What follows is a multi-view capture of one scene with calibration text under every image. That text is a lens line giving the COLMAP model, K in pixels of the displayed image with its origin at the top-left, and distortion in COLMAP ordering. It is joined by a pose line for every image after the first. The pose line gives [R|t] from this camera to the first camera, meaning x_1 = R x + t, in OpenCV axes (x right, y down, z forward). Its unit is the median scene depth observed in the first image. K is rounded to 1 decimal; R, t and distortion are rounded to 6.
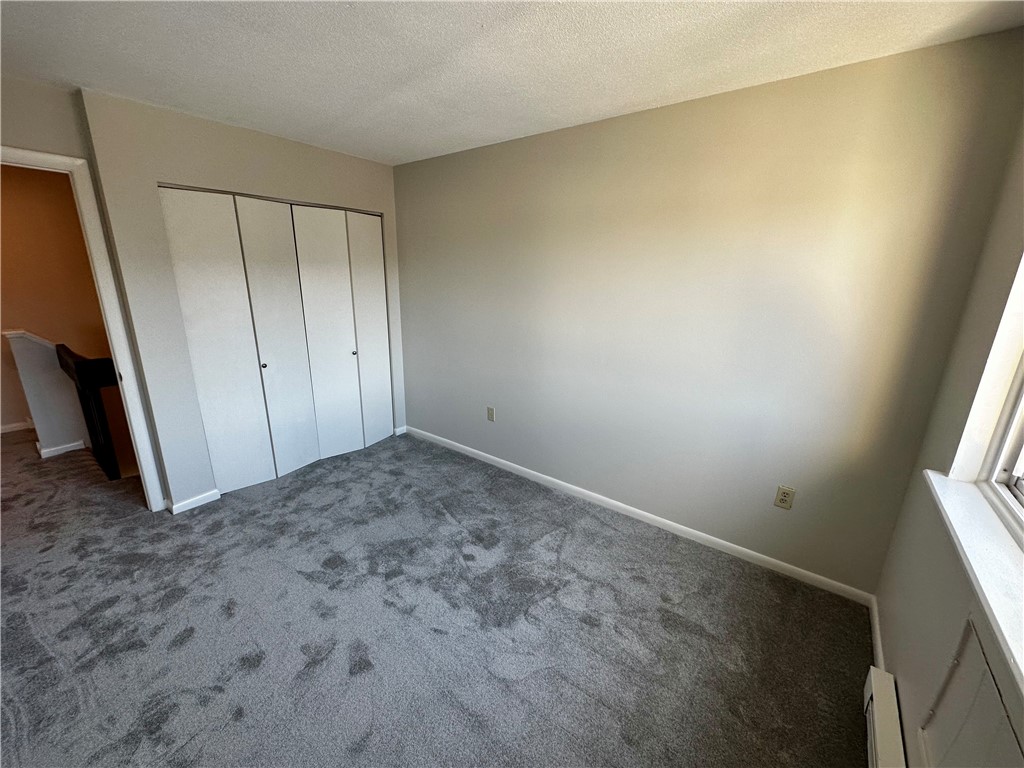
lens RADIAL K [[409.4, 0, 512.0], [0, 409.4, 384.0], [0, 0, 1]] dist [-0.000718, -0.000056]
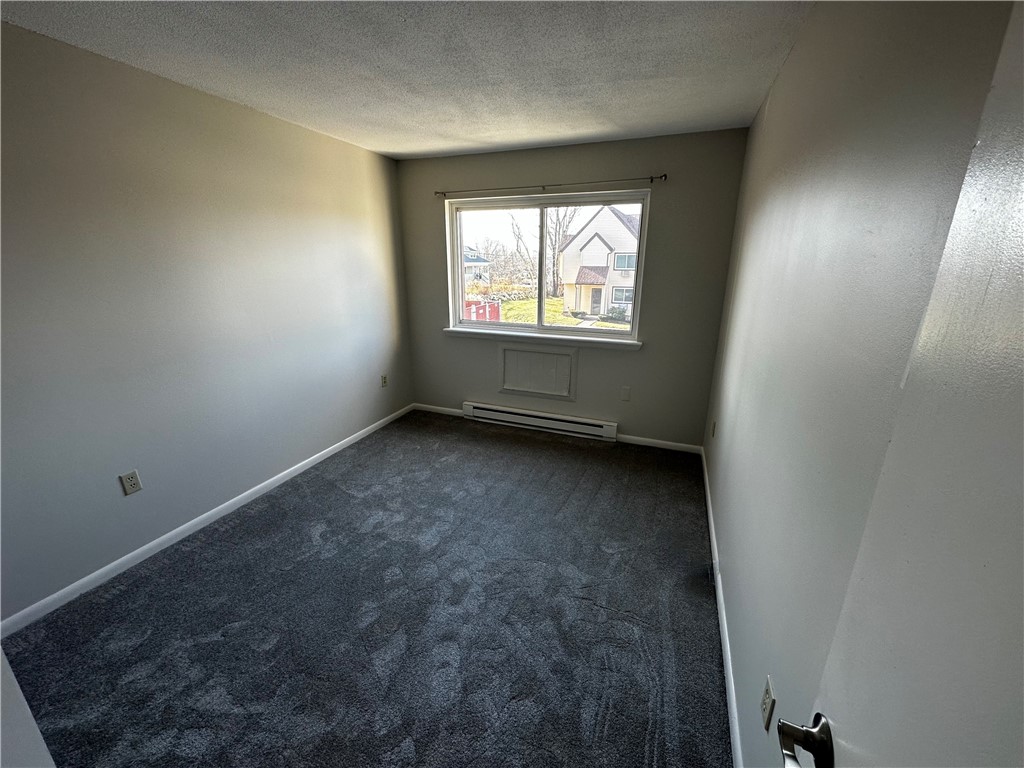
lens RADIAL K [[409.4, 0, 512.0], [0, 409.4, 384.0], [0, 0, 1]] dist [-0.000718, -0.000056]
pose [[-0.273849, -0.296972, 0.914776, -1.148884], [0.246314, 0.897758, 0.365184, -0.228677], [-0.929697, 0.325327, -0.172702, 0.794010]]
